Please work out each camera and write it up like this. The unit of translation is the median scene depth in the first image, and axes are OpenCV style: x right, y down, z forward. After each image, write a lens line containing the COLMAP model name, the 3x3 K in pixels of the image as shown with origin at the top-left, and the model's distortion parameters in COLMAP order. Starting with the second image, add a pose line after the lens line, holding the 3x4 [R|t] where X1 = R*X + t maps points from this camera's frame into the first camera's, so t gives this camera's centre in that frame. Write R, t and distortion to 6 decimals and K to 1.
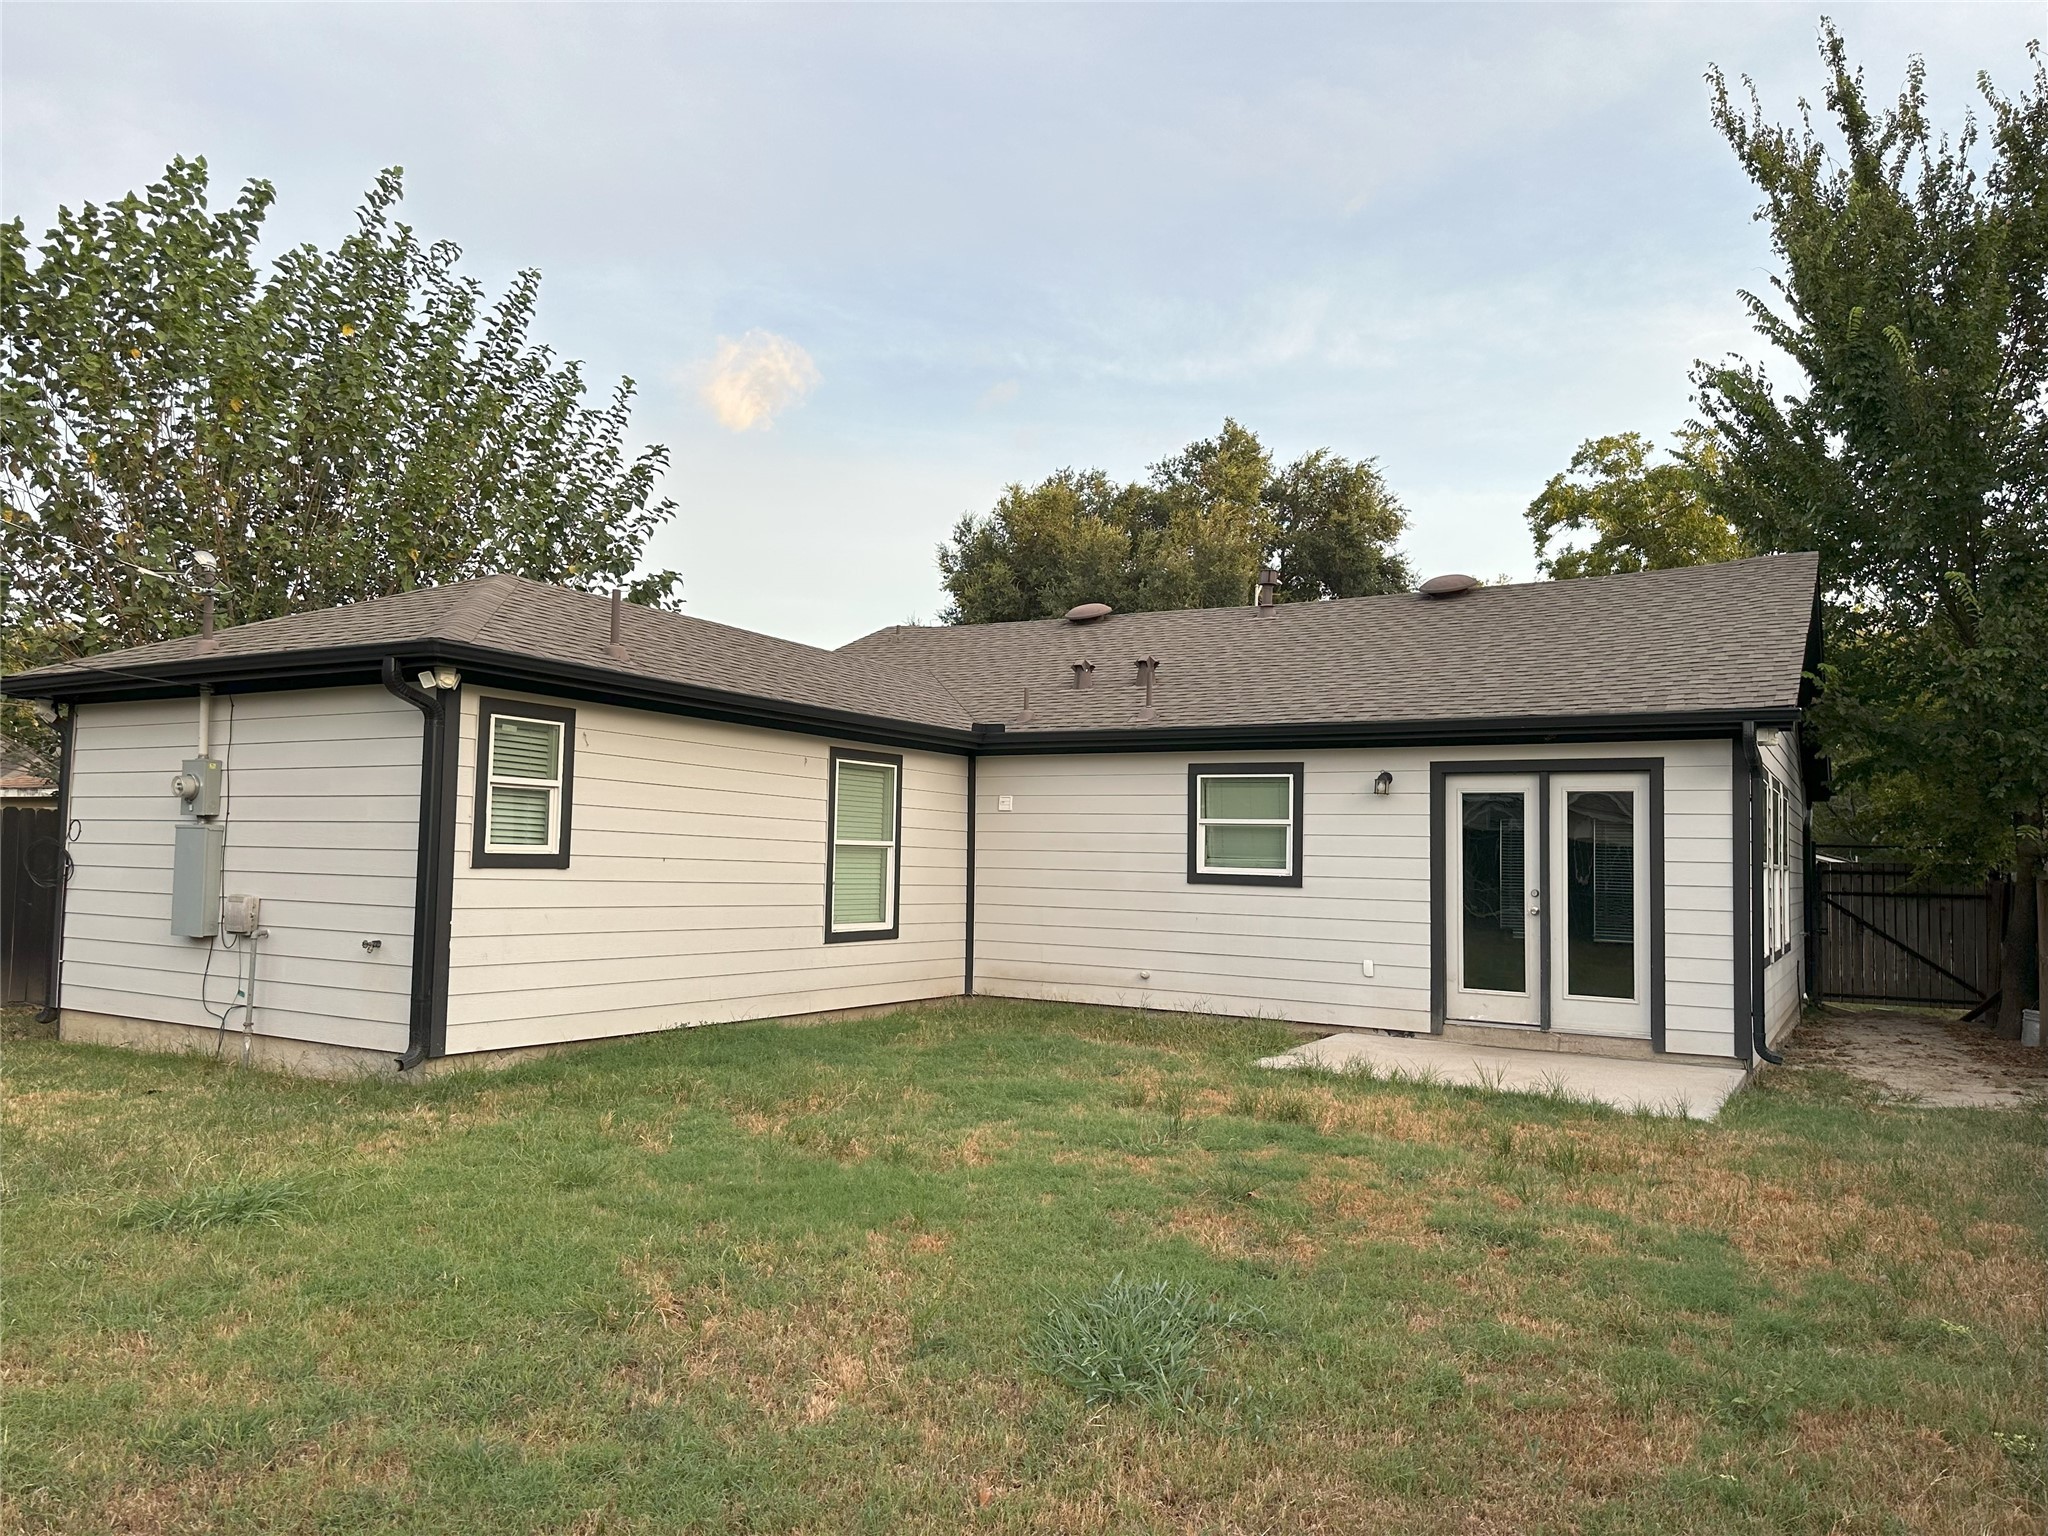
lens RADIAL K [[1475.1, 0, 1024.0], [0, 1475.1, 768.0], [0, 0, 1]] dist [0.119347, -0.159239]
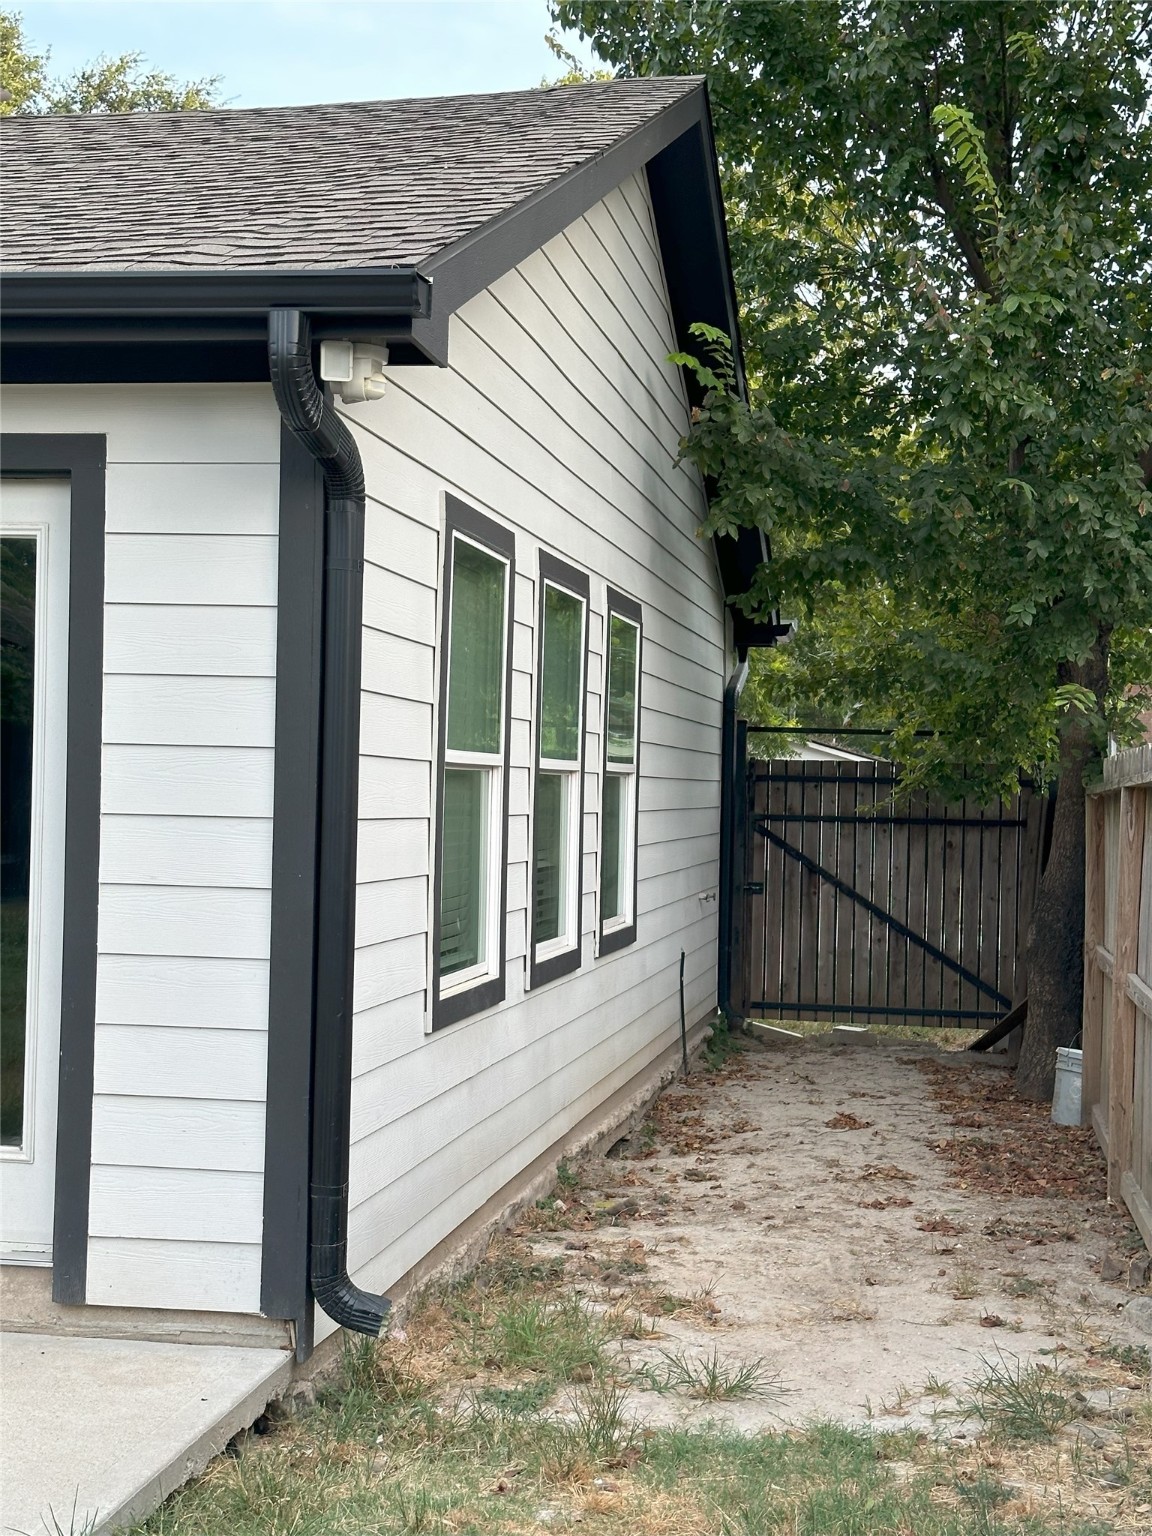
lens RADIAL K [[2245.7, 0, 576.0], [0, 2245.7, 768.0], [0, 0, 1]] dist [0.025026, 0.036856]
pose [[0.941041, 0.004437, 0.338262, 0.216098], [-0.026520, 0.997804, 0.060692, 0.020711], [-0.337250, -0.066084, 0.939093, 0.296509]]
